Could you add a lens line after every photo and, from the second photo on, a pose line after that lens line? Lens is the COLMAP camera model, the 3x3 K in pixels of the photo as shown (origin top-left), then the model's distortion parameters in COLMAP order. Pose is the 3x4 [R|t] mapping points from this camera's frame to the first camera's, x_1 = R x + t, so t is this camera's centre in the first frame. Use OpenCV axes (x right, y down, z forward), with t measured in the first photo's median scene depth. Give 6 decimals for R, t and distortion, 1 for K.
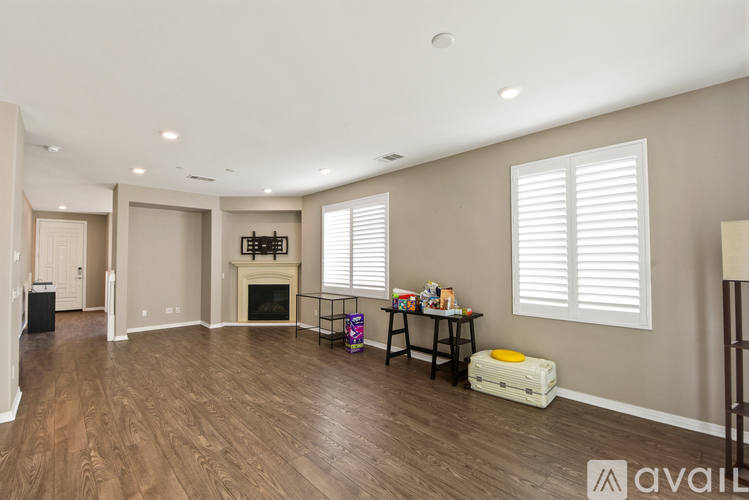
lens RADIAL K [[330.2, 0, 369.7], [0, 330.2, 252.5], [0, 0, 1]] dist [0.013415, -0.000130]
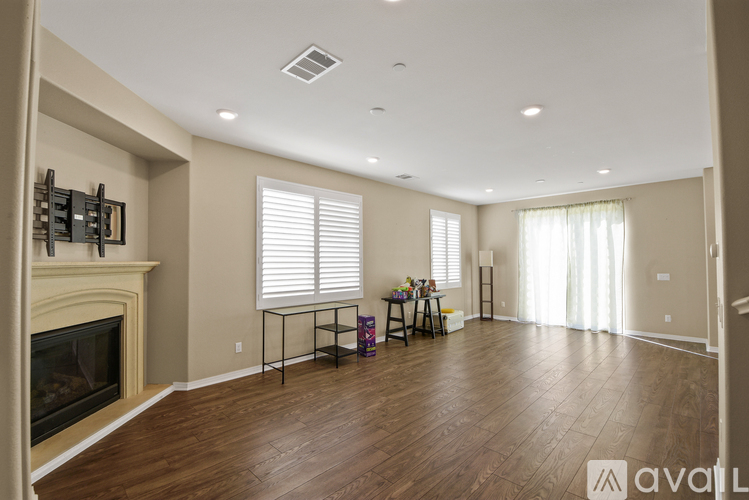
lens RADIAL K [[330.2, 0, 372.9], [0, 330.2, 256.7], [0, 0, 1]] dist [0.013415, -0.000130]
pose [[-0.029712, 0.015802, 0.999434, -0.893997], [-0.028094, 0.999467, -0.016638, 0.024834], [-0.999164, -0.028572, -0.029252, 0.894846]]
